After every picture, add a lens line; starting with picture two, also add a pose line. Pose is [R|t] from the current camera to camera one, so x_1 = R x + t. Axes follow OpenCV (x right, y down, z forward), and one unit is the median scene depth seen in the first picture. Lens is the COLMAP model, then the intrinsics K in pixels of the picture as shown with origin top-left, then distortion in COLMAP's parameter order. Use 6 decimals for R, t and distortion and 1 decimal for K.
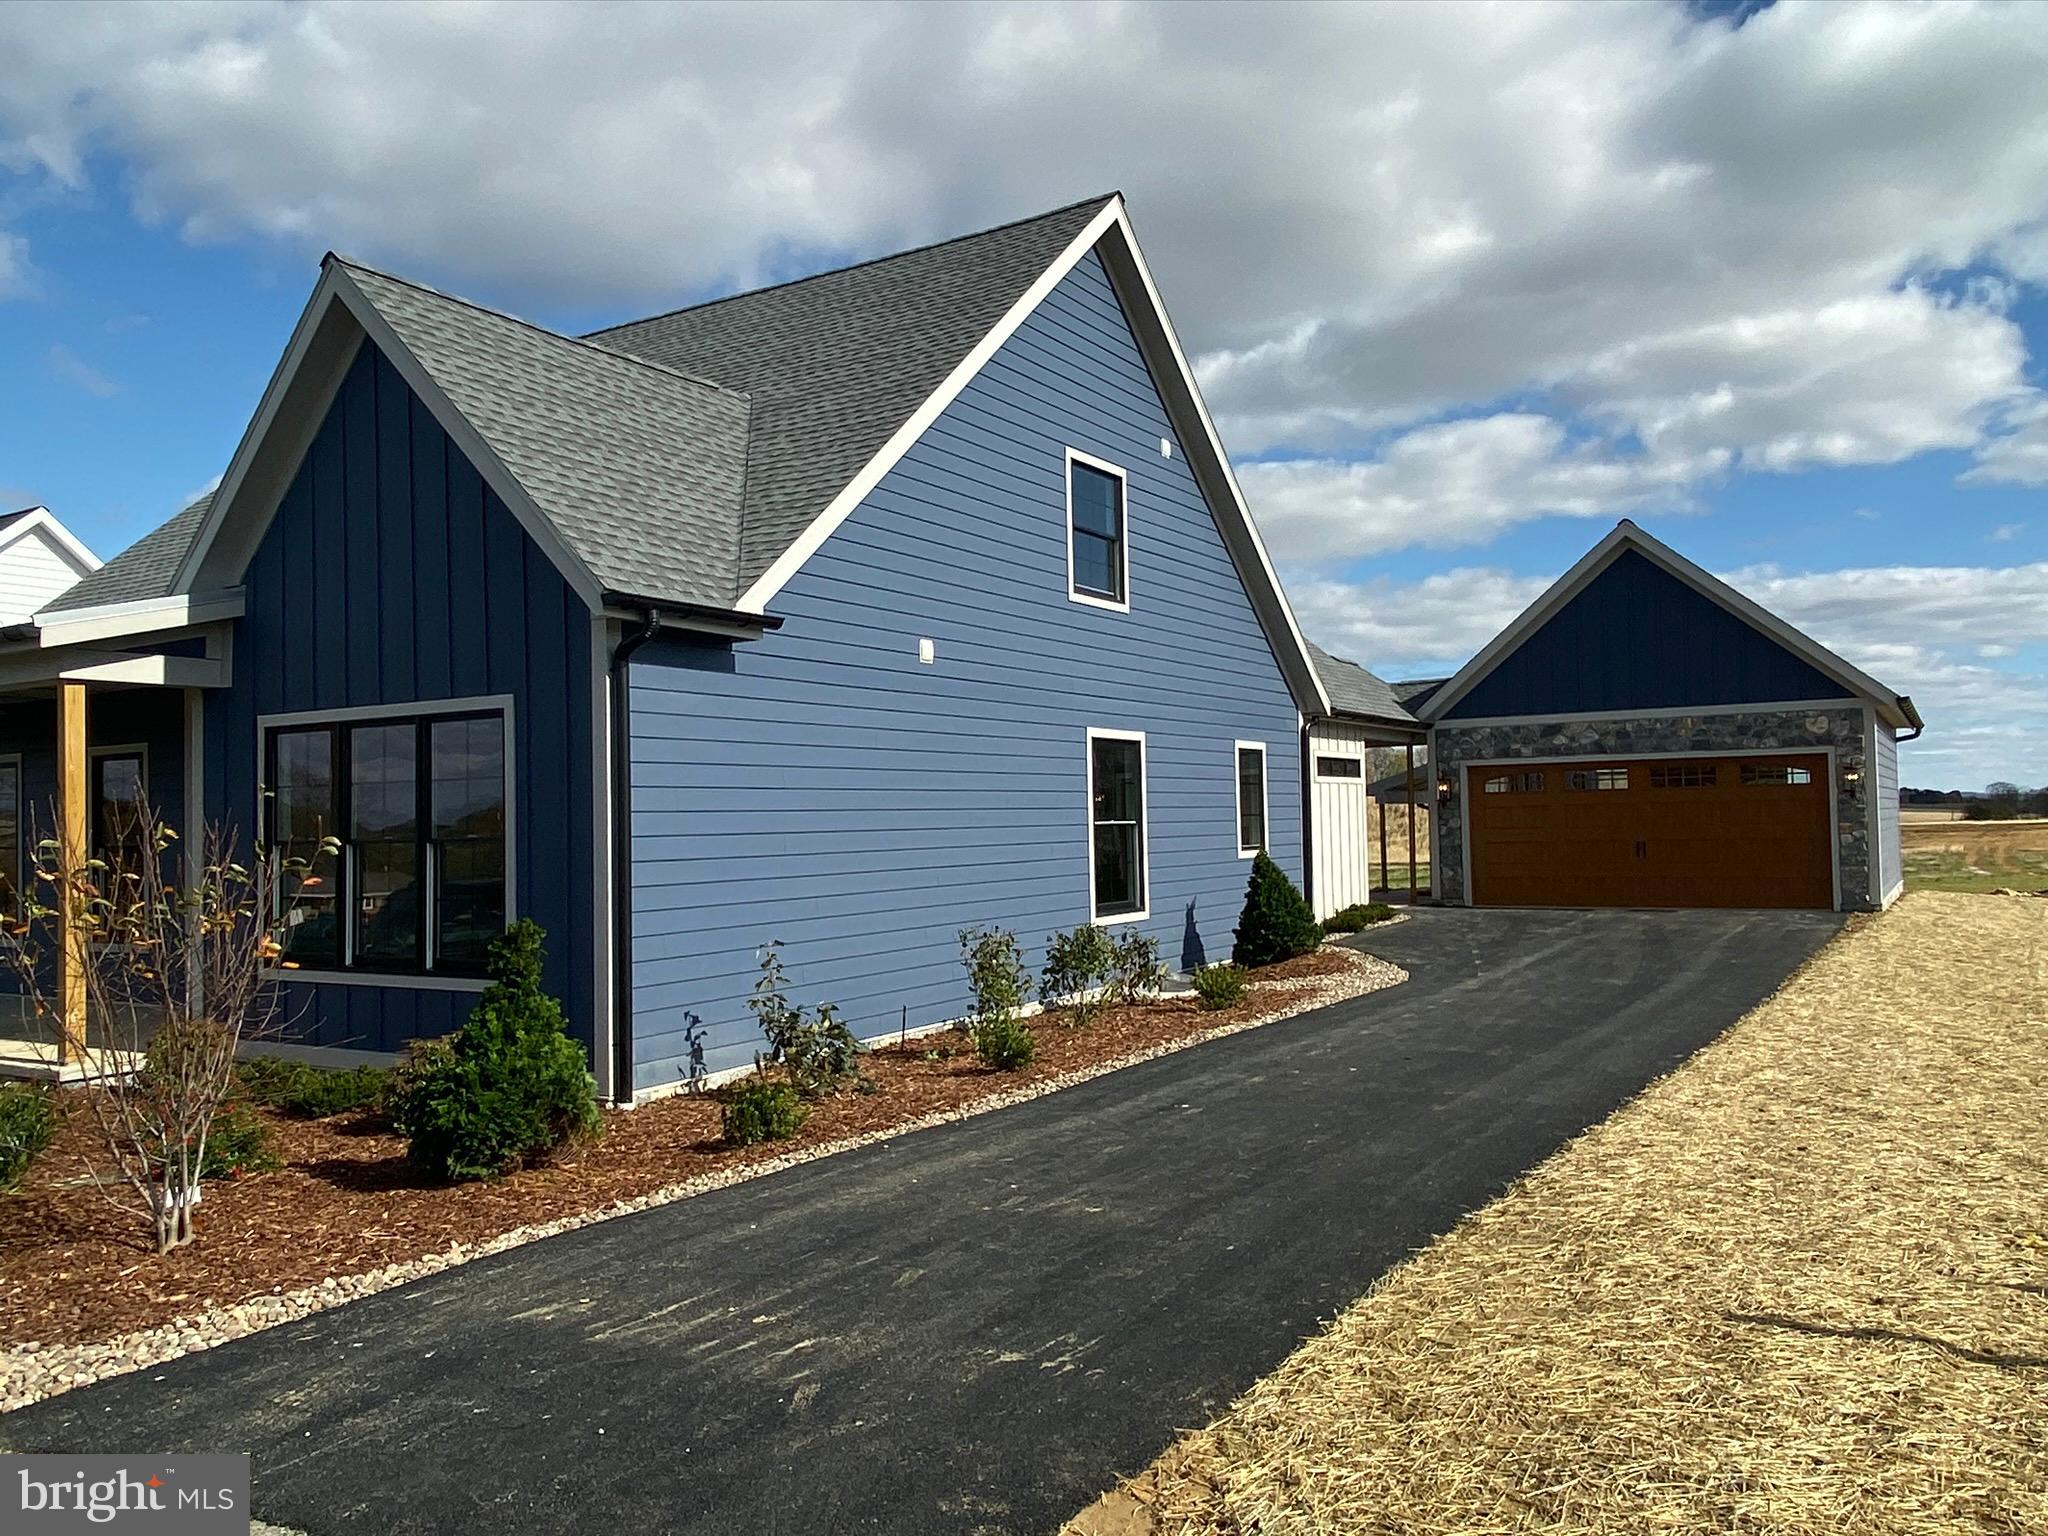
lens RADIAL K [[1488.2, 0, 1012.4], [0, 1488.2, 770.3], [0, 0, 1]] dist [0.014208, -0.000706]
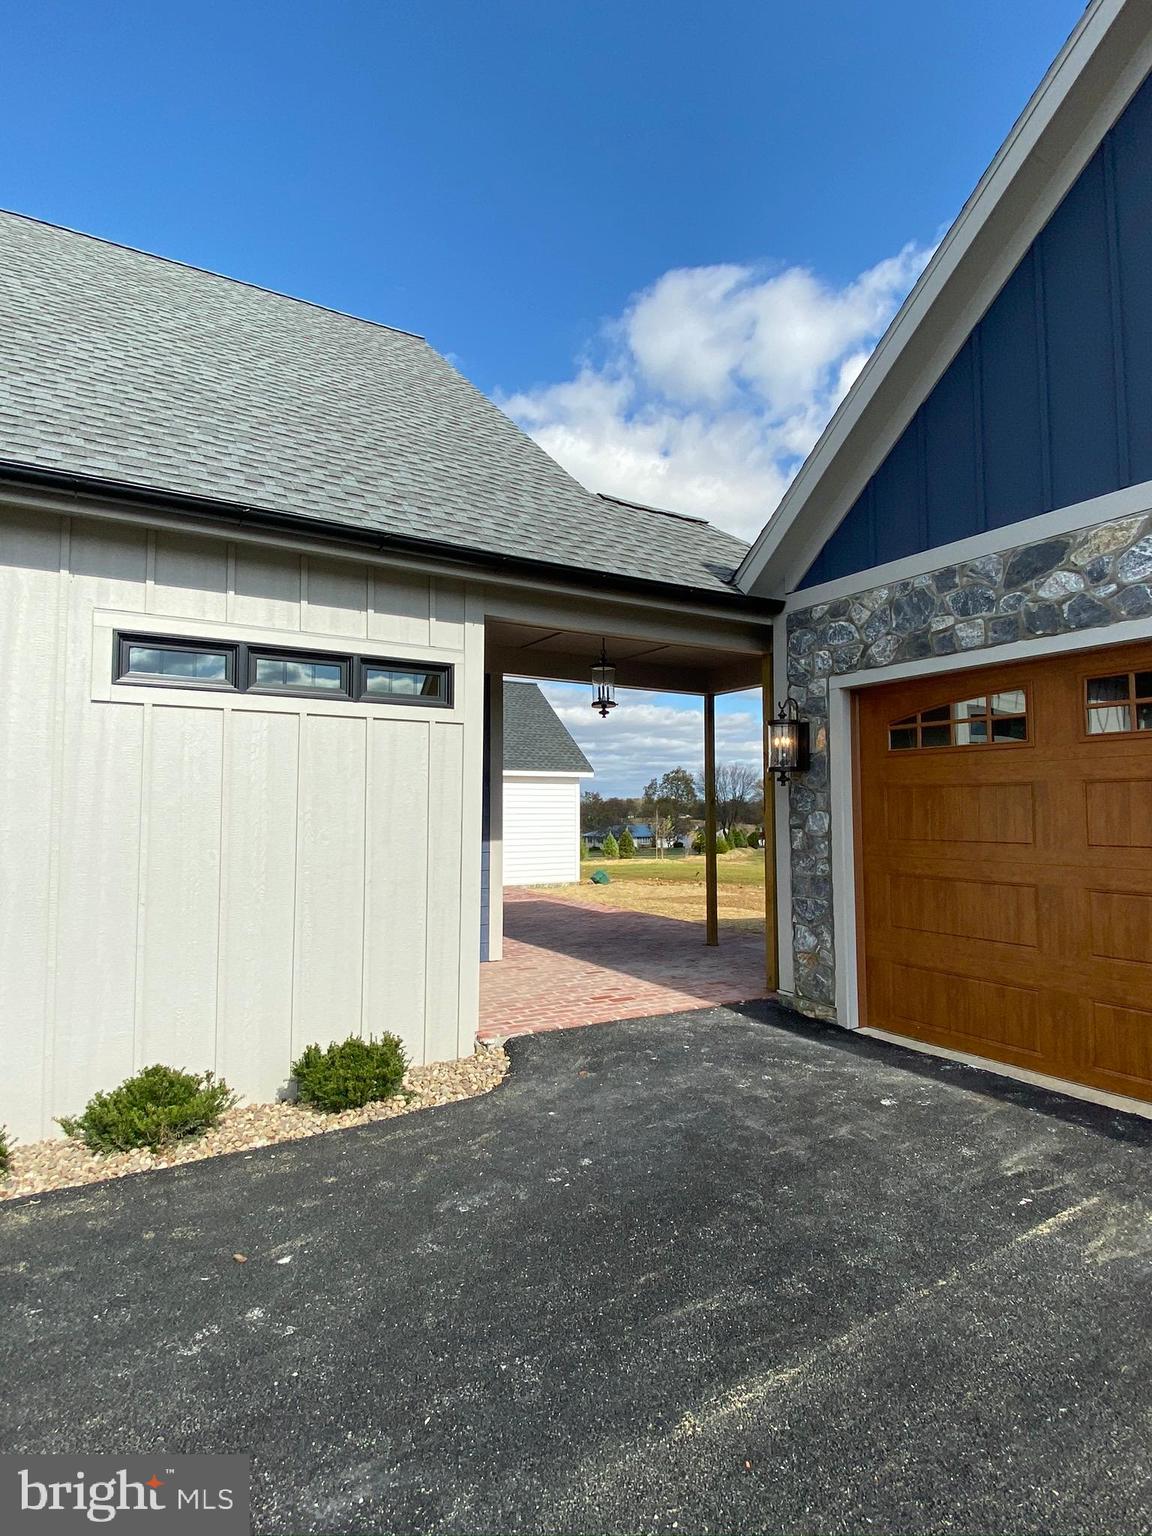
lens RADIAL K [[822.3, 0, 561.7], [0, 822.3, 771.1], [0, 0, 1]] dist [0.017917, -0.011387]
pose [[0.889802, -0.002999, -0.456336, 0.370175], [-0.001677, 0.999950, -0.009842, 0.024908], [0.456343, 0.009523, 0.889753, 0.822529]]
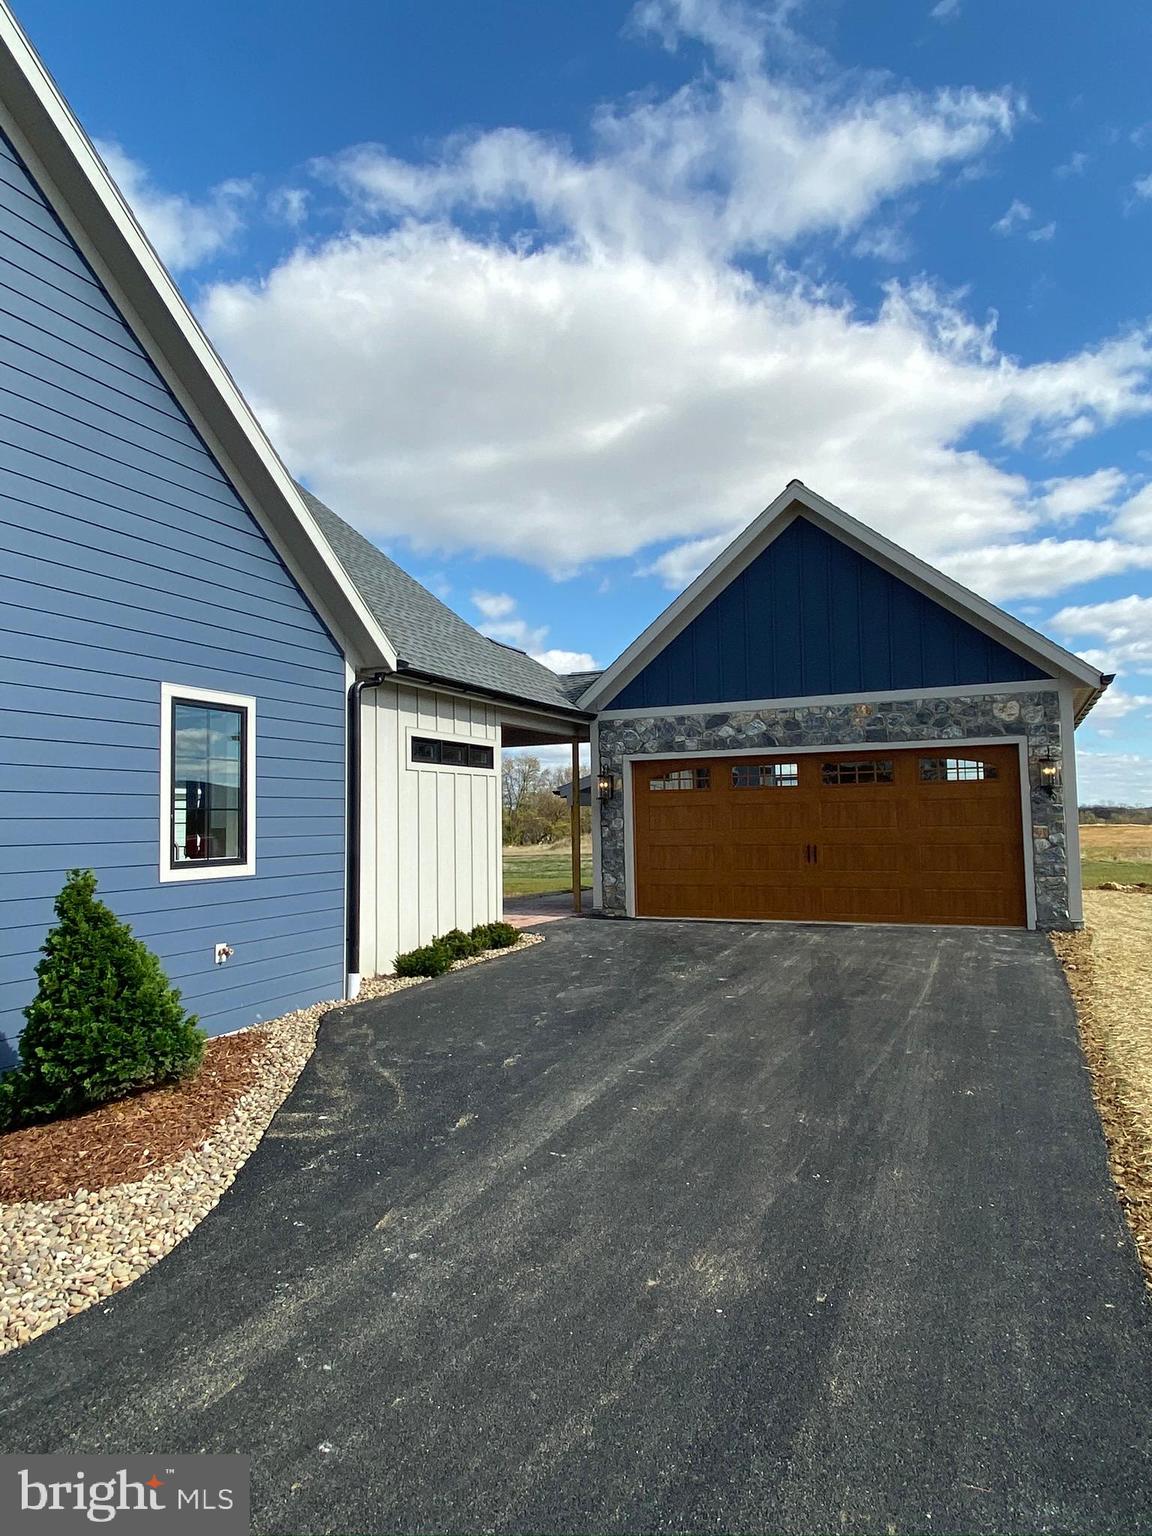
lens RADIAL K [[913.7, 0, 581.2], [0, 913.7, 767.2], [0, 0, 1]] dist [0.032136, 0.000343]
pose [[0.988514, 0.011958, 0.150659, 0.208231], [-0.008295, 0.999655, -0.024920, 0.016436], [-0.150905, 0.023384, 0.988272, 0.492710]]
